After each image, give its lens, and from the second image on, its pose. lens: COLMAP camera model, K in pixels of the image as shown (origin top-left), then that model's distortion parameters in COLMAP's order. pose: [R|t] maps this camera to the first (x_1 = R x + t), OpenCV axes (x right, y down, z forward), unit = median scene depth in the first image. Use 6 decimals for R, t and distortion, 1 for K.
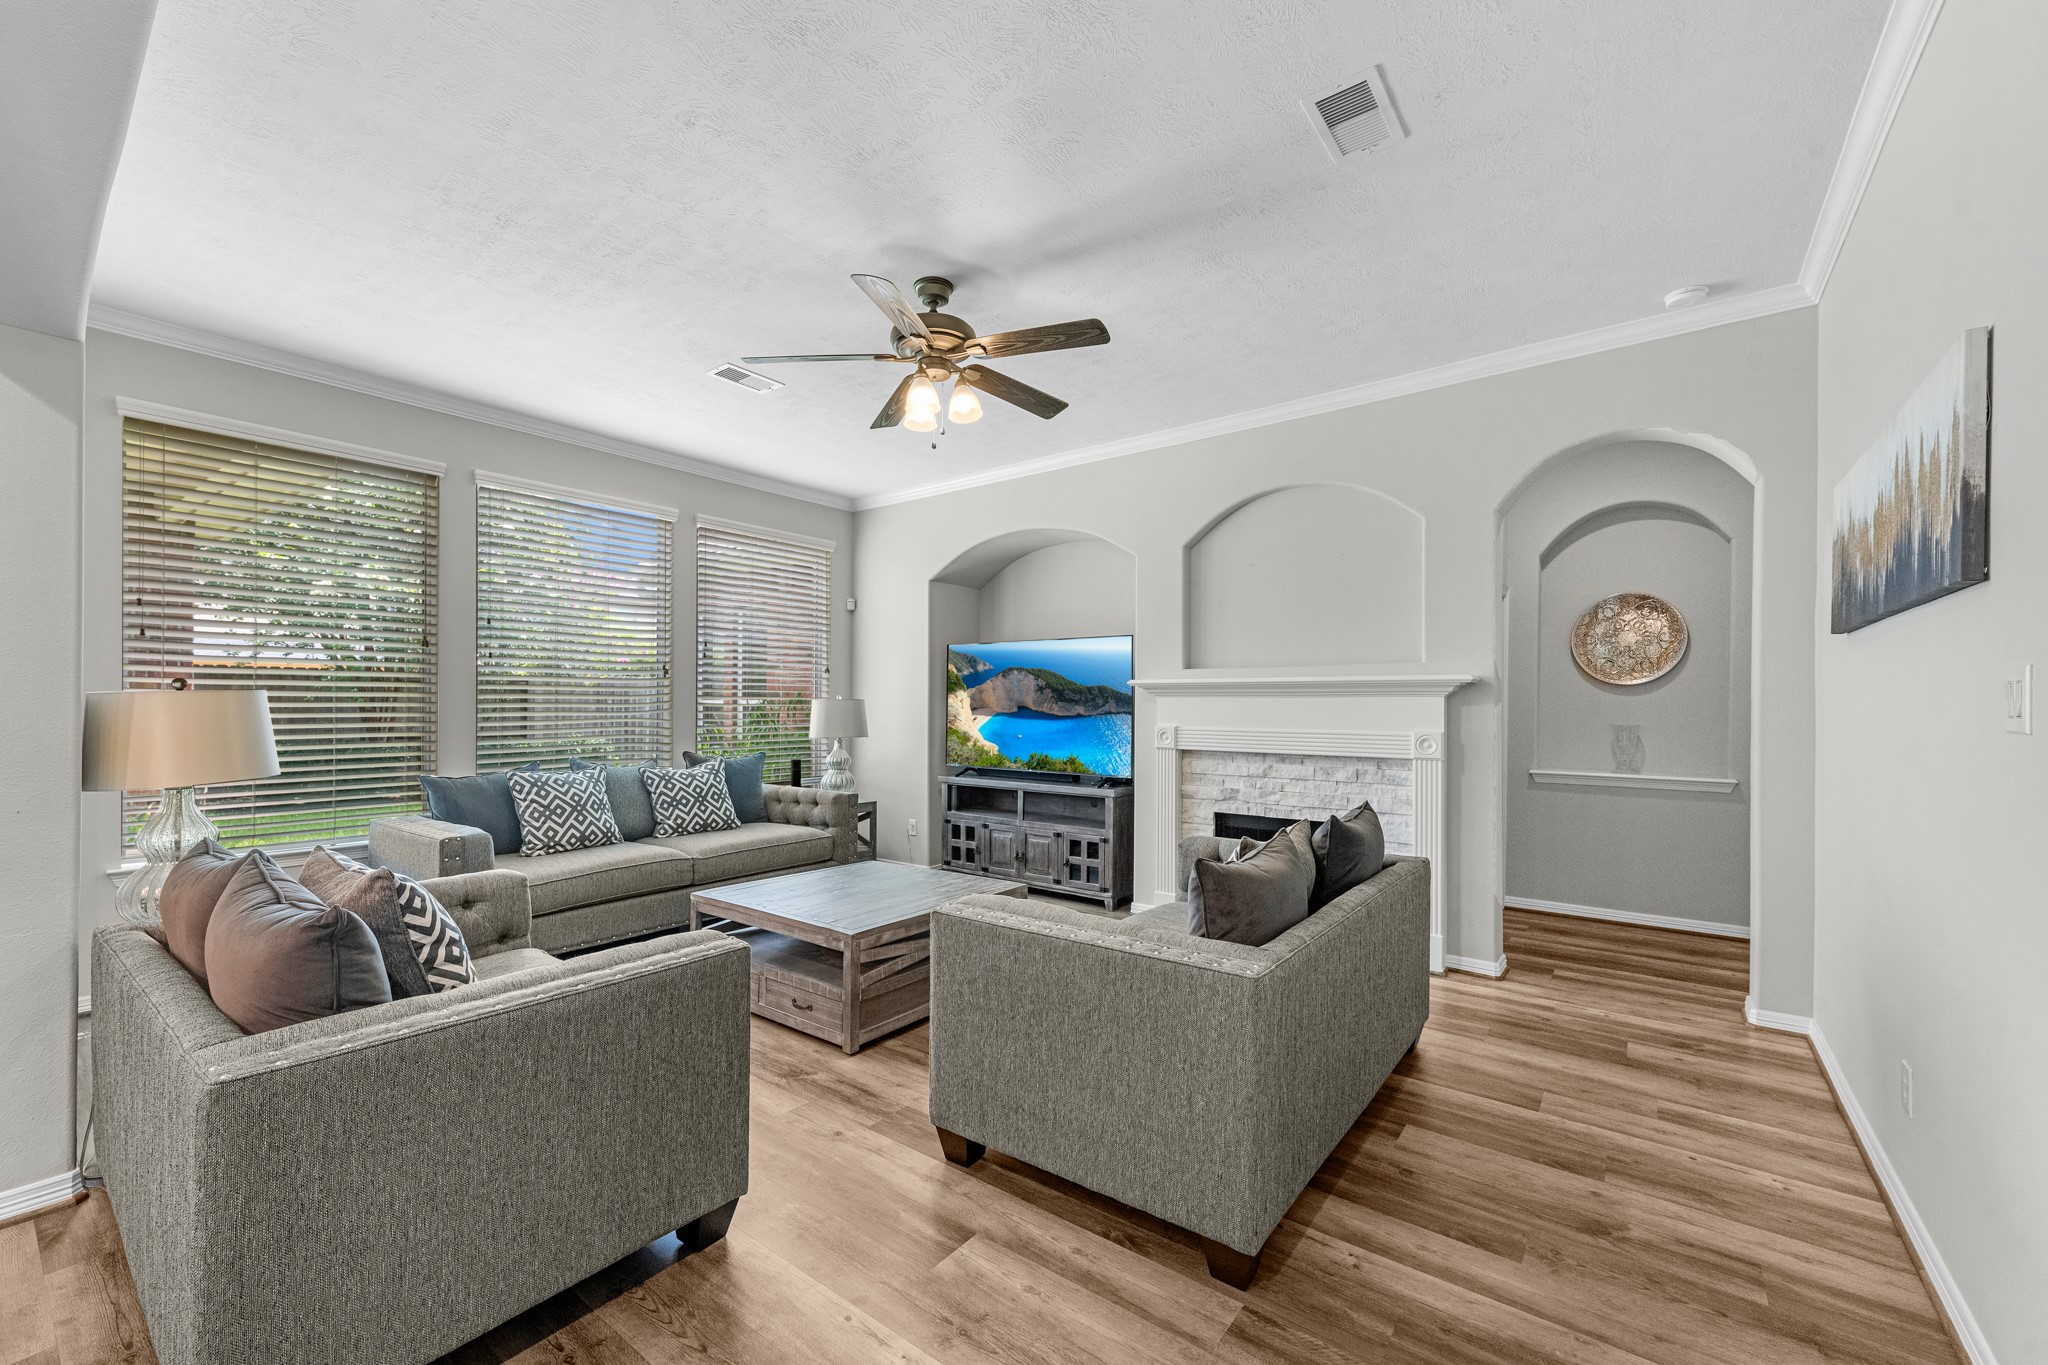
lens RADIAL K [[834.0, 0, 1012.4], [0, 834.0, 700.4], [0, 0, 1]] dist [0.007622, -0.000174]
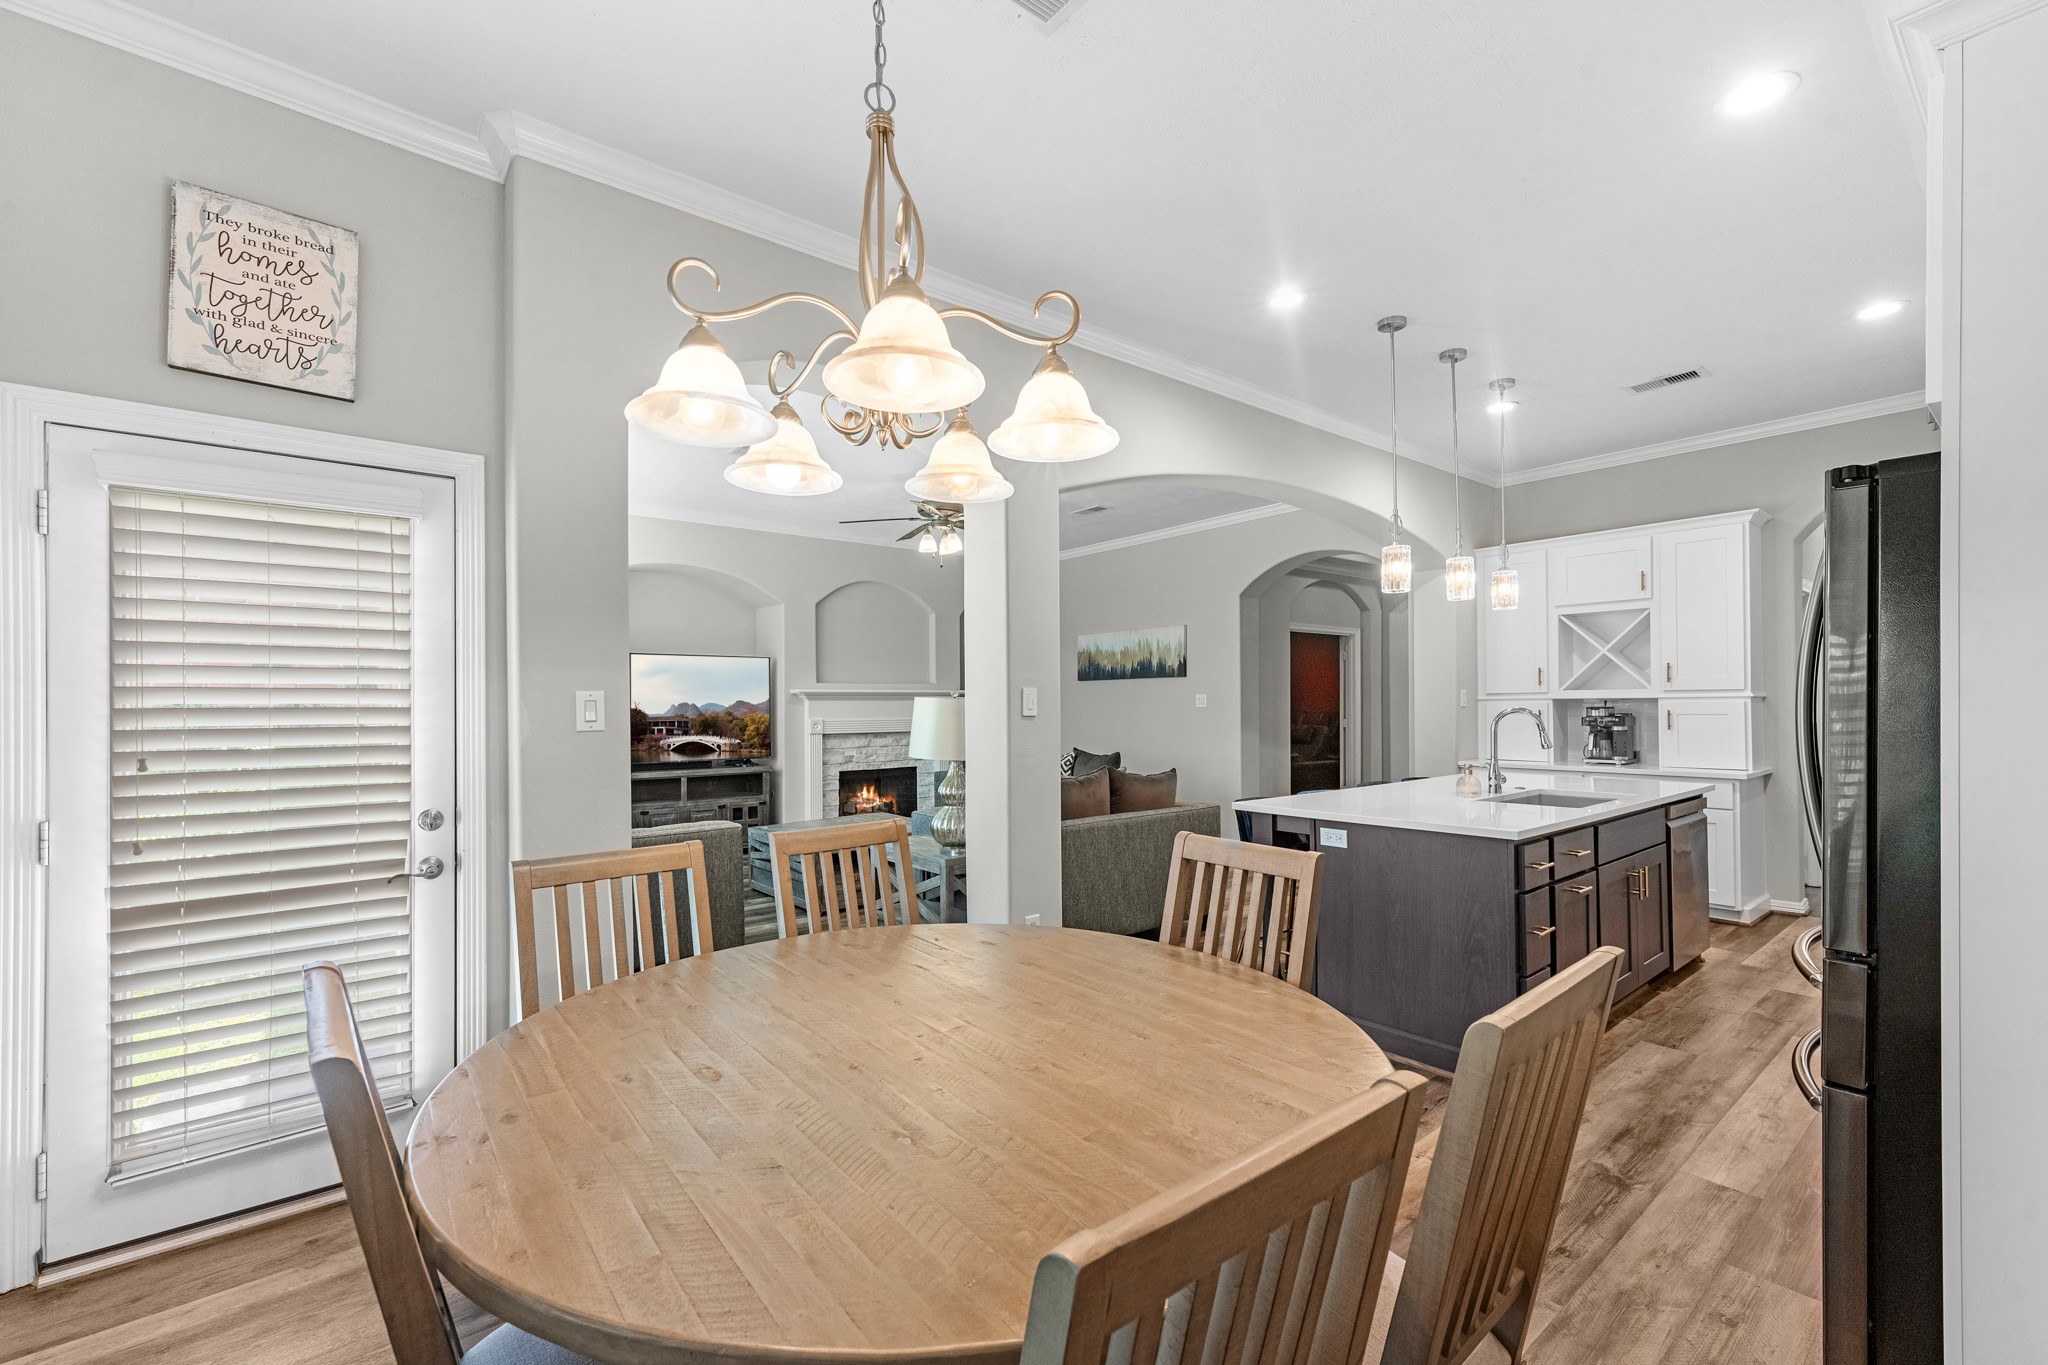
lens RADIAL K [[834.0, 0, 1012.4], [0, 834.0, 700.4], [0, 0, 1]] dist [0.007622, -0.000174]
pose [[0.222392, -0.001023, 0.974957, -1.232113], [0.002139, 0.999998, 0.000561, -0.004142], [-0.974955, 0.001961, 0.222394, 0.302288]]
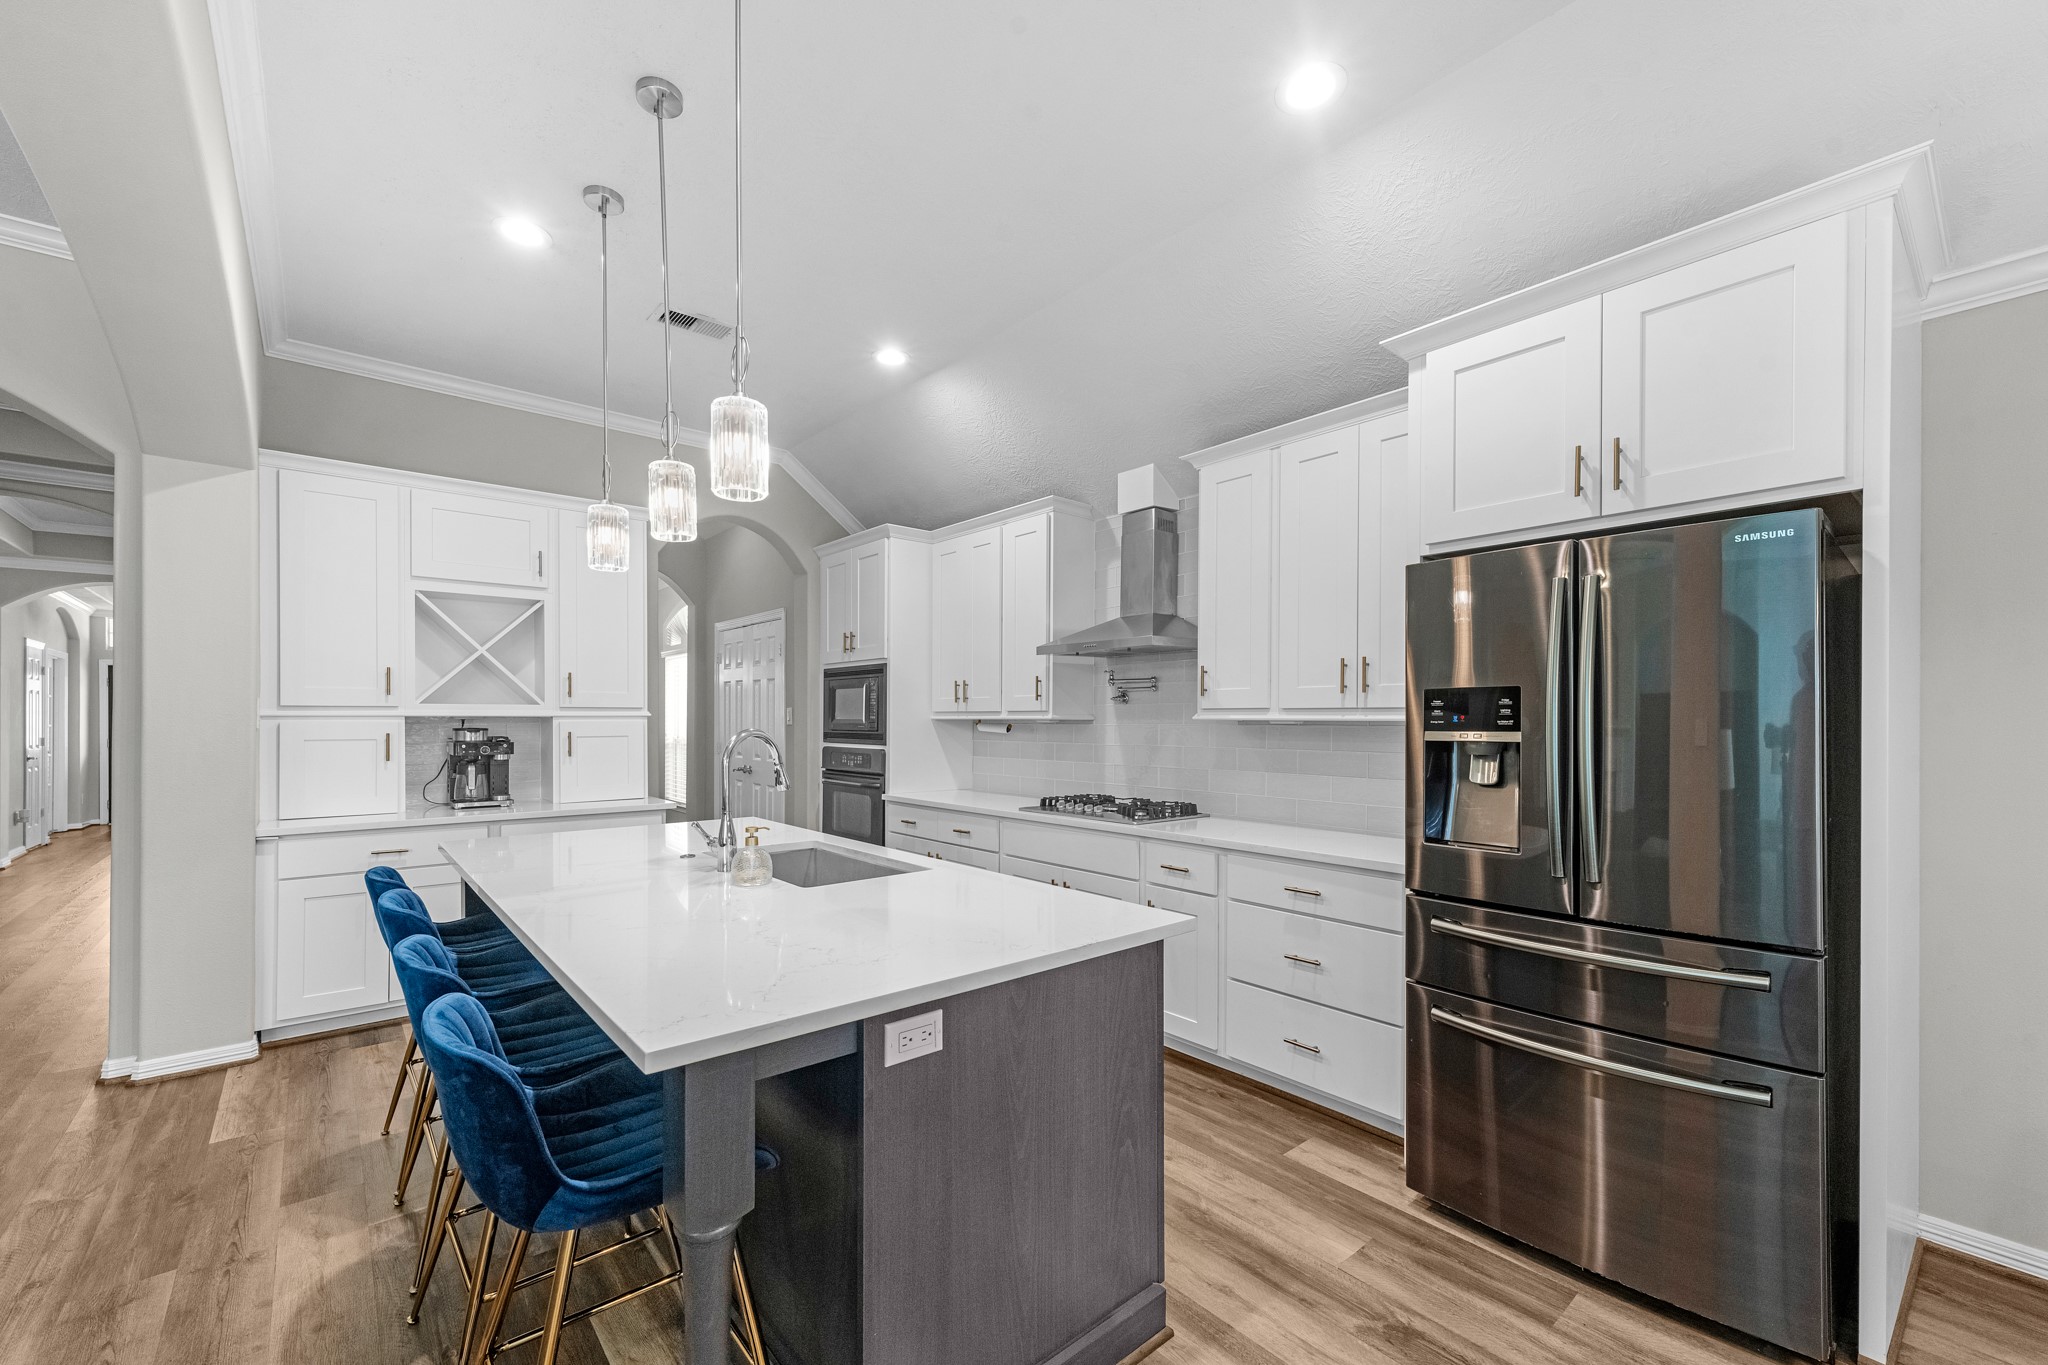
lens RADIAL K [[833.8, 0, 1020.3], [0, 833.8, 718.3], [0, 0, 1]] dist [0.014892, -0.000109]
pose [[-0.981126, -0.005232, 0.193299, -0.636370], [-0.006292, 0.999968, -0.004874, -0.001978], [-0.193267, -0.005998, -0.981128, 0.467891]]
